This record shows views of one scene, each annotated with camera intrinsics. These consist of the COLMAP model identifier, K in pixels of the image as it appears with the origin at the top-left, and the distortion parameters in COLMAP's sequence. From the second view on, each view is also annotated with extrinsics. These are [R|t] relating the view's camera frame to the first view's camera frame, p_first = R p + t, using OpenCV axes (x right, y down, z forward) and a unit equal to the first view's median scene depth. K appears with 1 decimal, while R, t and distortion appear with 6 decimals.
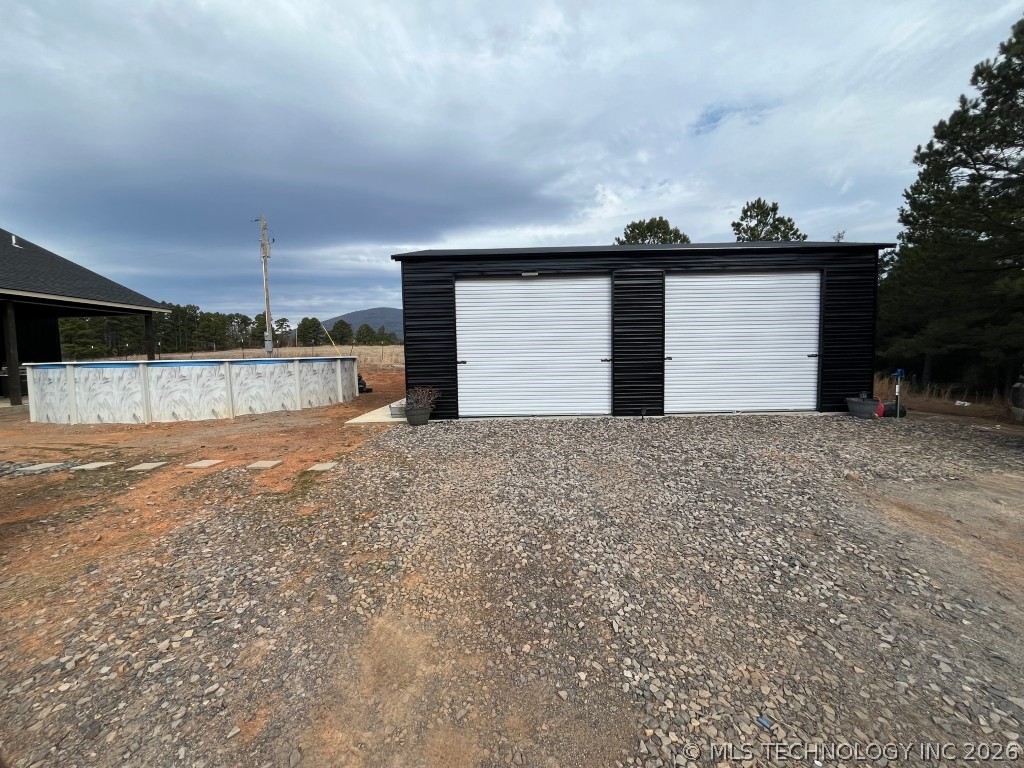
lens RADIAL K [[413.1, 0, 510.7], [0, 413.1, 378.6], [0, 0, 1]] dist [-0.003625, -0.000199]
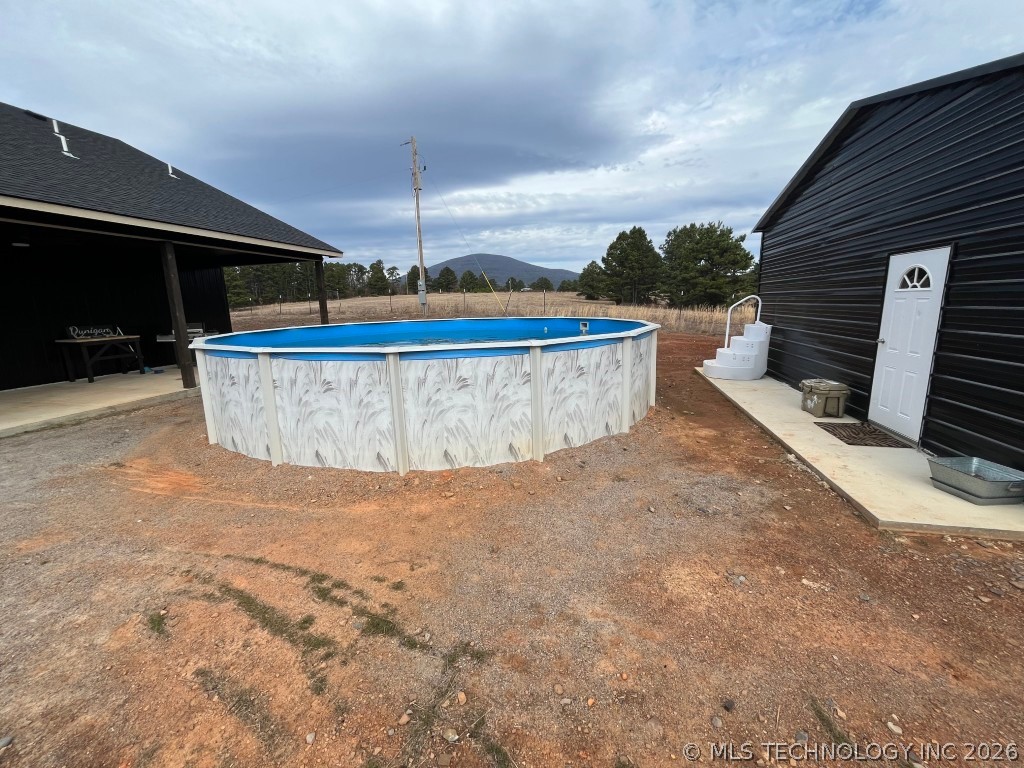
lens RADIAL K [[413.1, 0, 511.4], [0, 413.1, 378.3], [0, 0, 1]] dist [-0.003625, -0.000199]
pose [[0.975416, 0.035939, -0.217419, -0.610607], [-0.007911, 0.991687, 0.128431, -0.066166], [0.220227, -0.123554, 0.967592, 0.525941]]
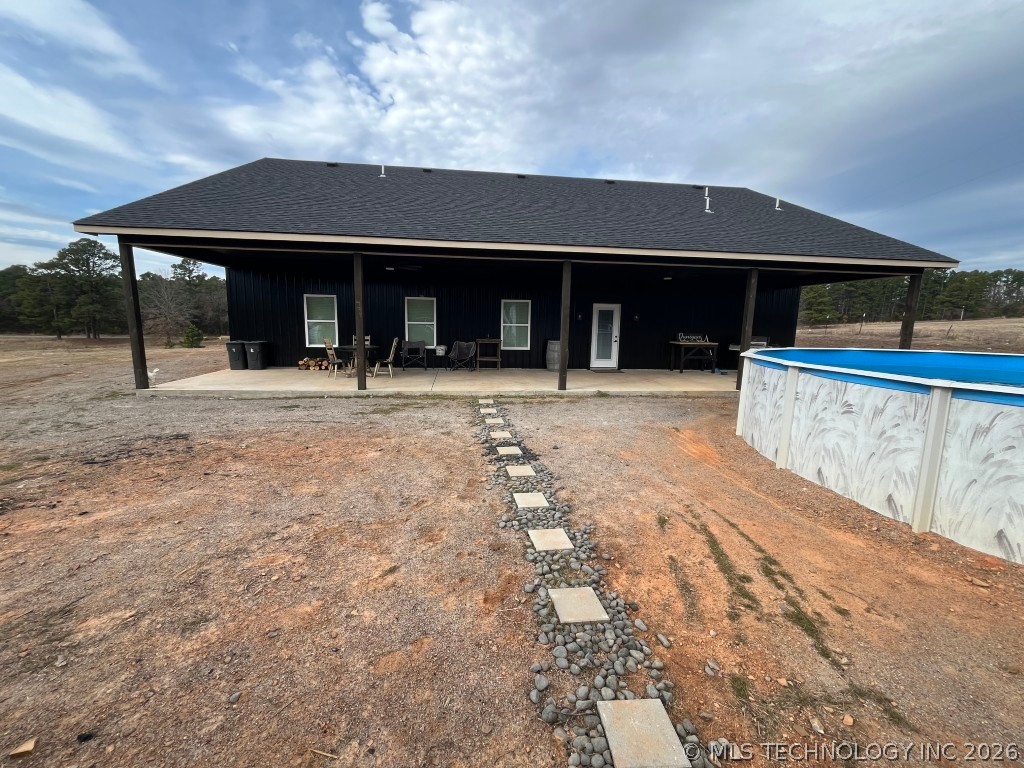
lens RADIAL K [[413.1, 0, 506.1], [0, 413.1, 380.0], [0, 0, 1]] dist [-0.003625, -0.000199]
pose [[0.124255, 0.166075, -0.978253, -0.519132], [-0.082871, 0.984186, 0.156556, -0.067028], [0.988784, 0.061616, 0.136053, 0.490786]]
